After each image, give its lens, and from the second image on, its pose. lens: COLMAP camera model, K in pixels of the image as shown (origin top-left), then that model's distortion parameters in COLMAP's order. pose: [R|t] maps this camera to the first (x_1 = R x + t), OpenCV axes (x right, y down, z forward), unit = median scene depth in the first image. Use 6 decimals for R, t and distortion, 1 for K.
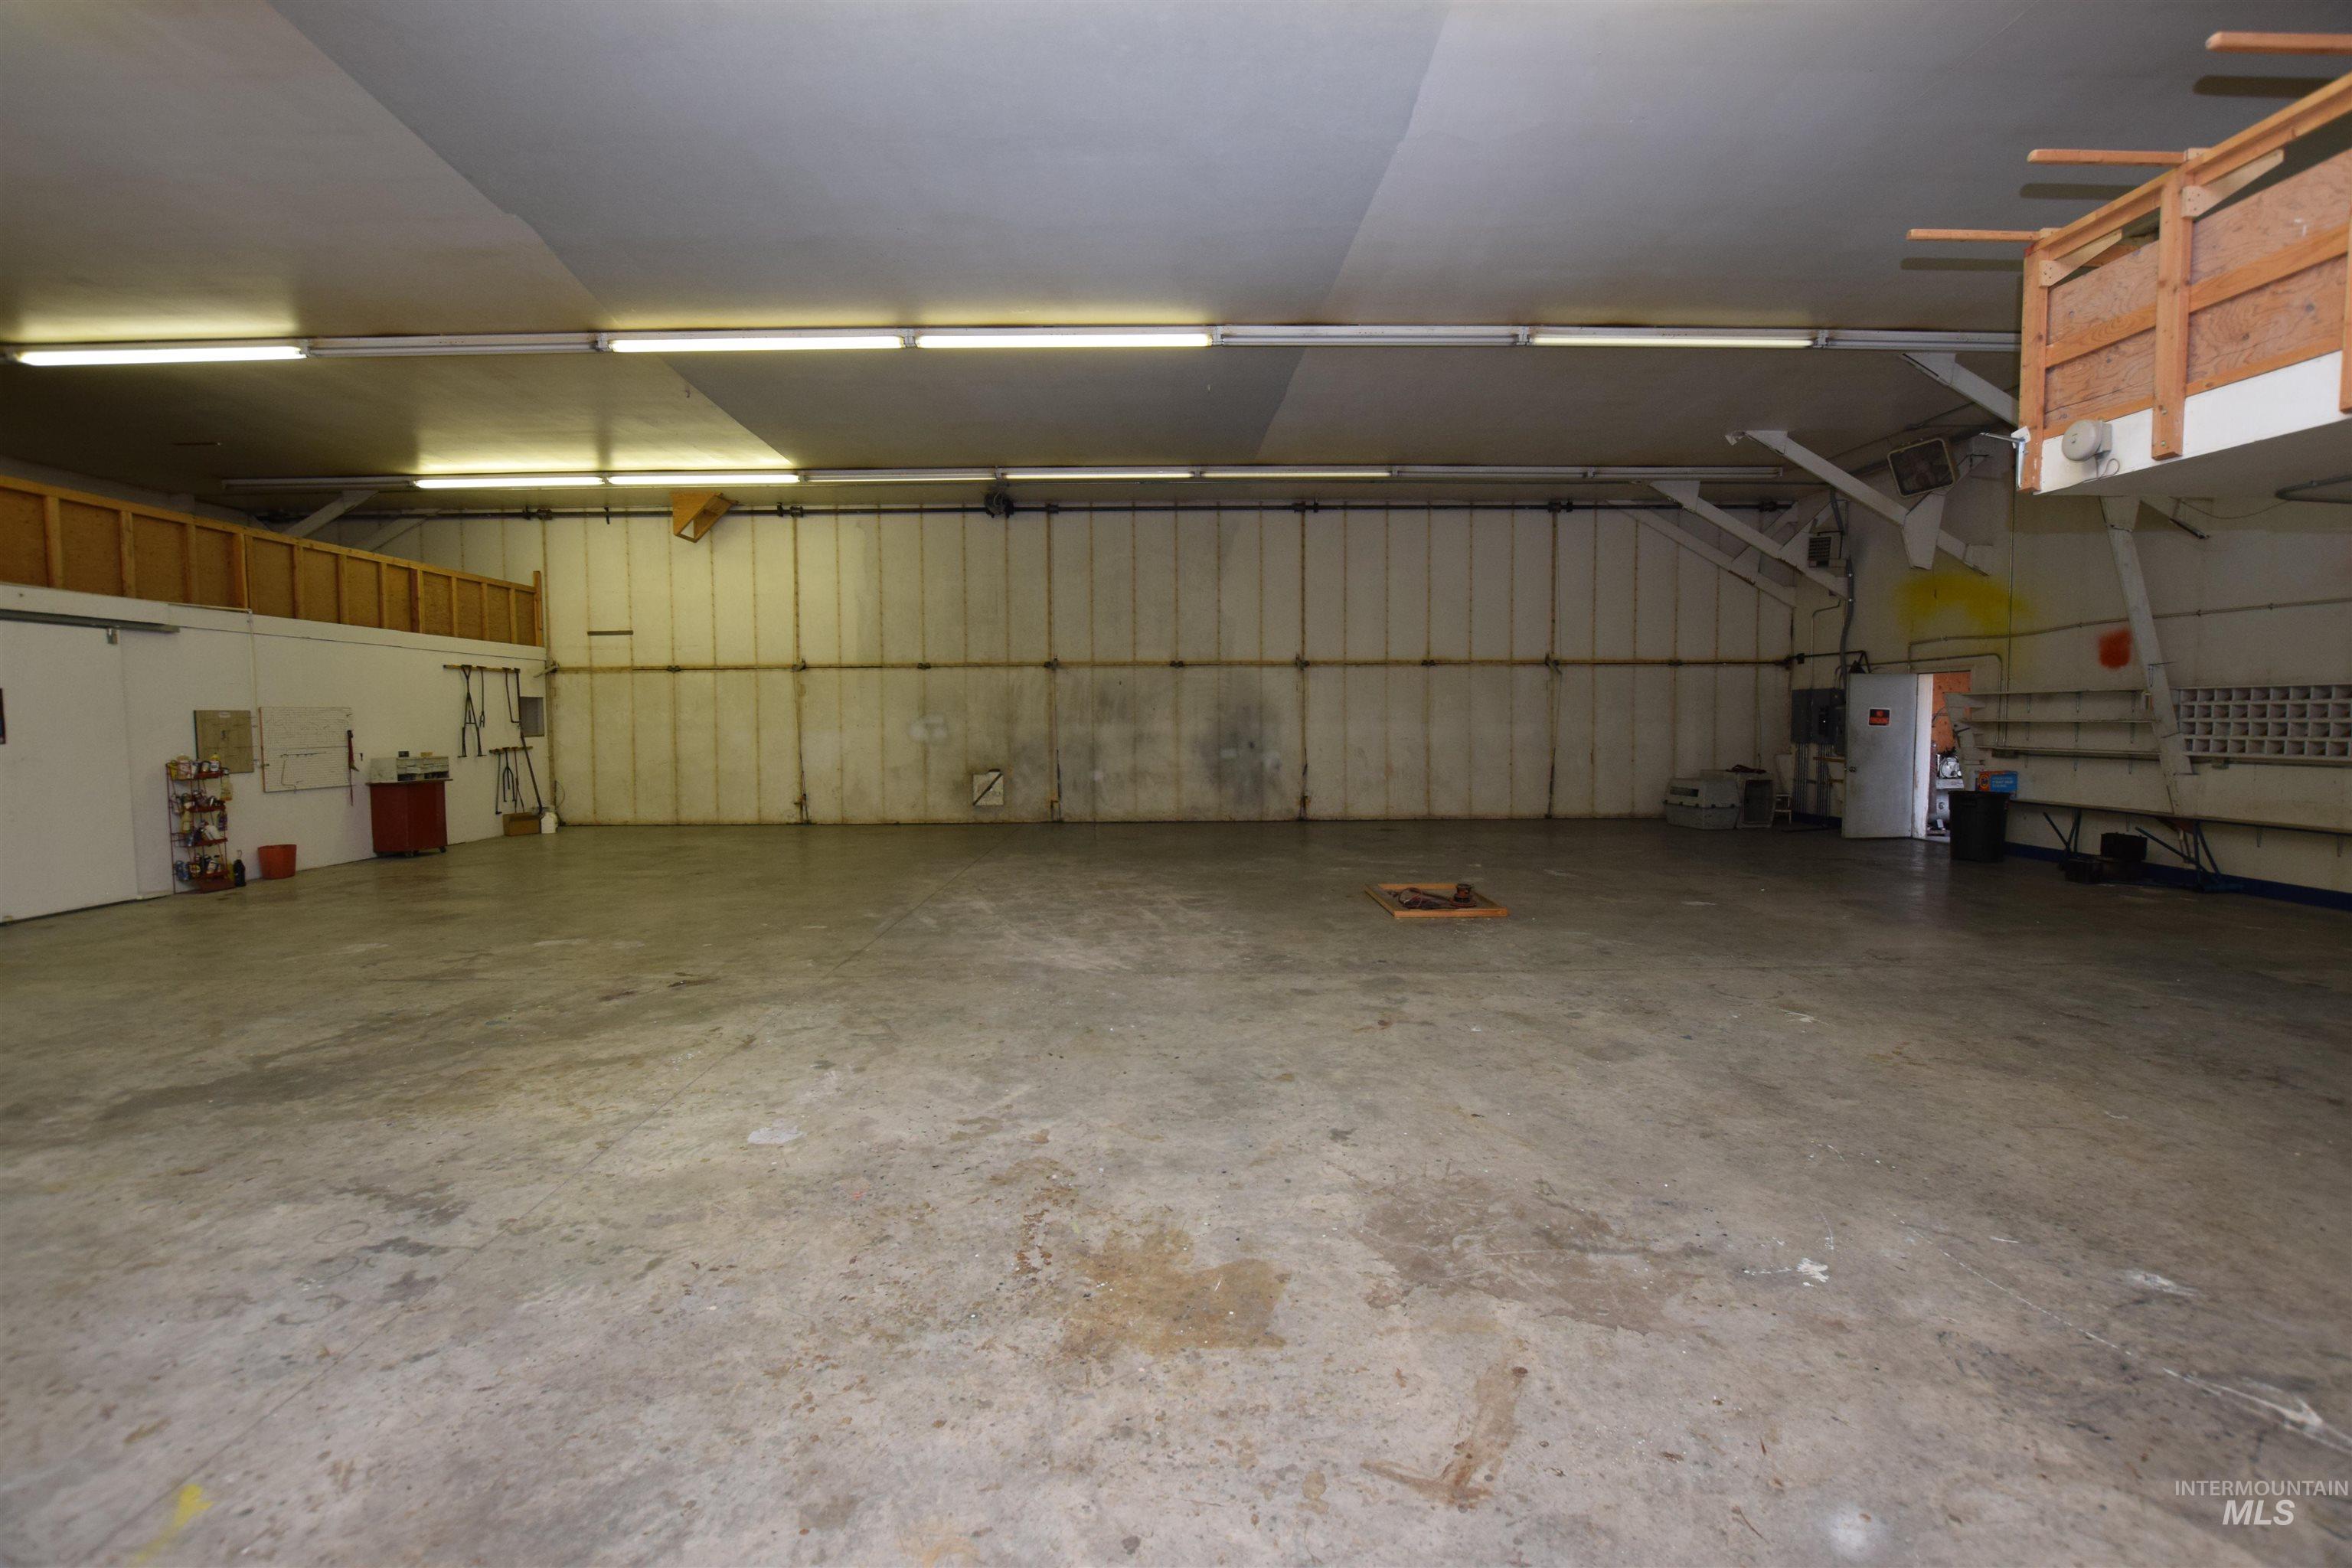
lens RADIAL K [[1038.9, 0, 1176.0], [0, 1038.9, 784.0], [0, 0, 1]] dist [-0.035772, 0.005365]
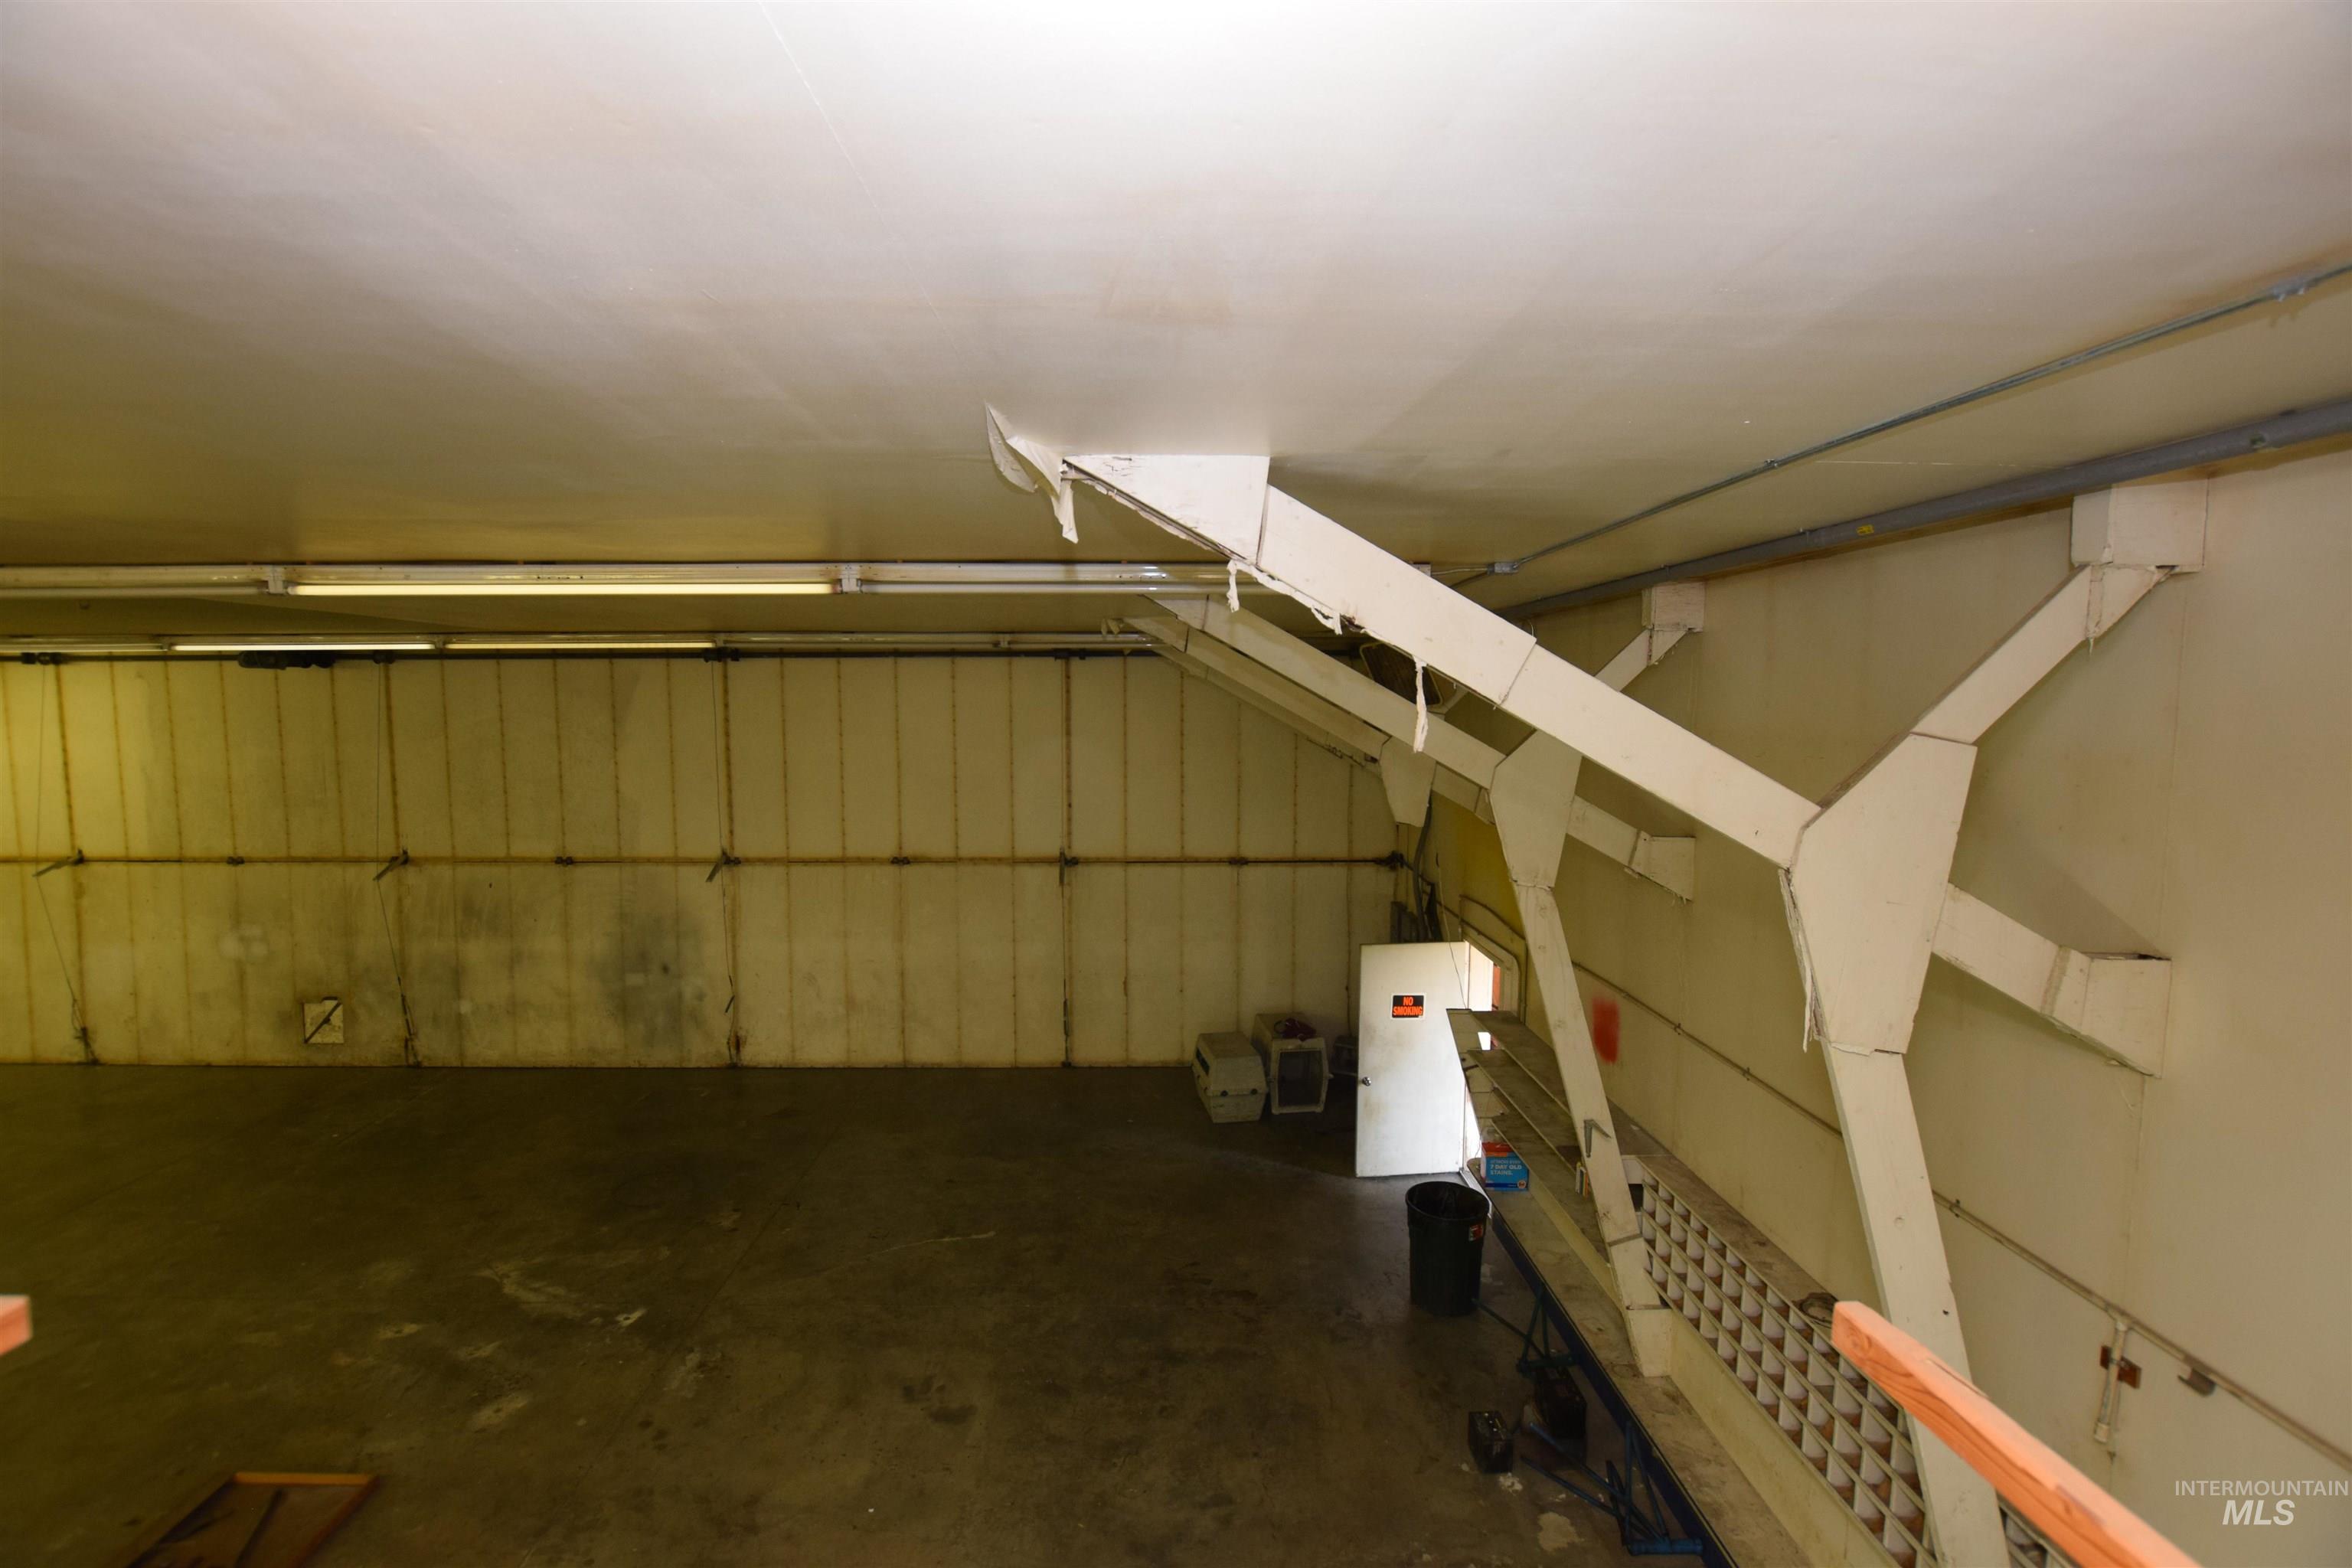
lens RADIAL K [[1038.9, 0, 1176.0], [0, 1038.9, 784.0], [0, 0, 1]] dist [-0.035772, 0.005365]
pose [[0.999914, 0.006629, 0.011341, 0.432936], [-0.006830, 0.999818, 0.017794, -0.186923], [-0.011221, -0.017869, 0.999777, 0.255264]]
